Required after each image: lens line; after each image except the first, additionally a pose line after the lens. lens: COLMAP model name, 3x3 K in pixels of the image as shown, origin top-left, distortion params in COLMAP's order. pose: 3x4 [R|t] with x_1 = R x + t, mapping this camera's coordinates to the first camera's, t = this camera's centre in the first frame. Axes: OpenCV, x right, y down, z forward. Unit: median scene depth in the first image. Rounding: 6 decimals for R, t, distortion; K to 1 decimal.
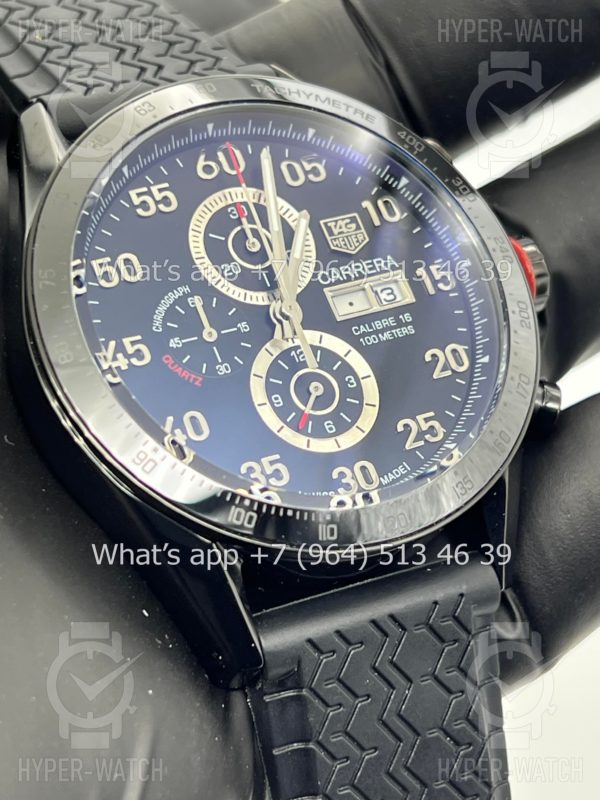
lens RADIAL K [[1910.1, 0, 298.1], [0, 1910.1, 404.5], [0, 0, 1]] dist [0.264558, 0.000000]
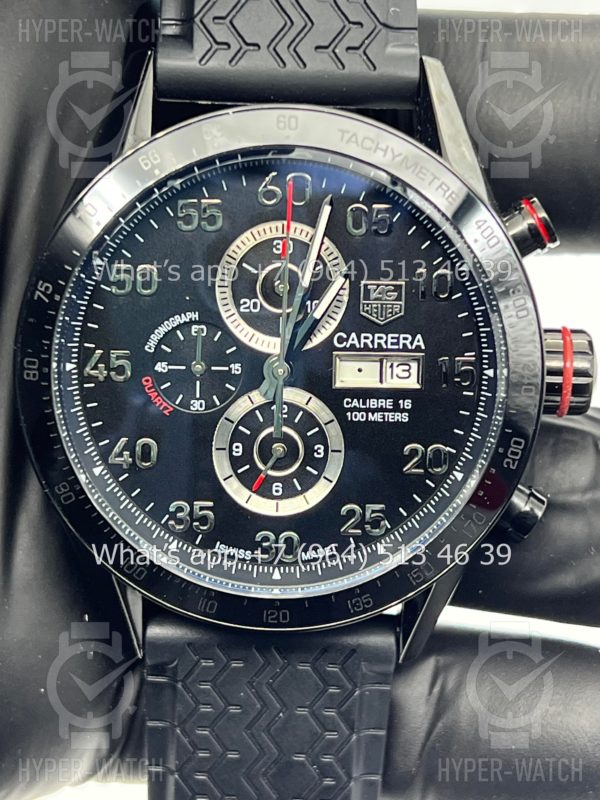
lens RADIAL K [[1910.1, 0, 304.4], [0, 1910.1, 401.2], [0, 0, 1]] dist [0.264558, 0.000000]
pose [[0.869699, 0.430090, -0.242170, 0.256833], [-0.257040, 0.813505, 0.521670, -0.565046], [0.421372, -0.391448, 0.818055, 0.168530]]
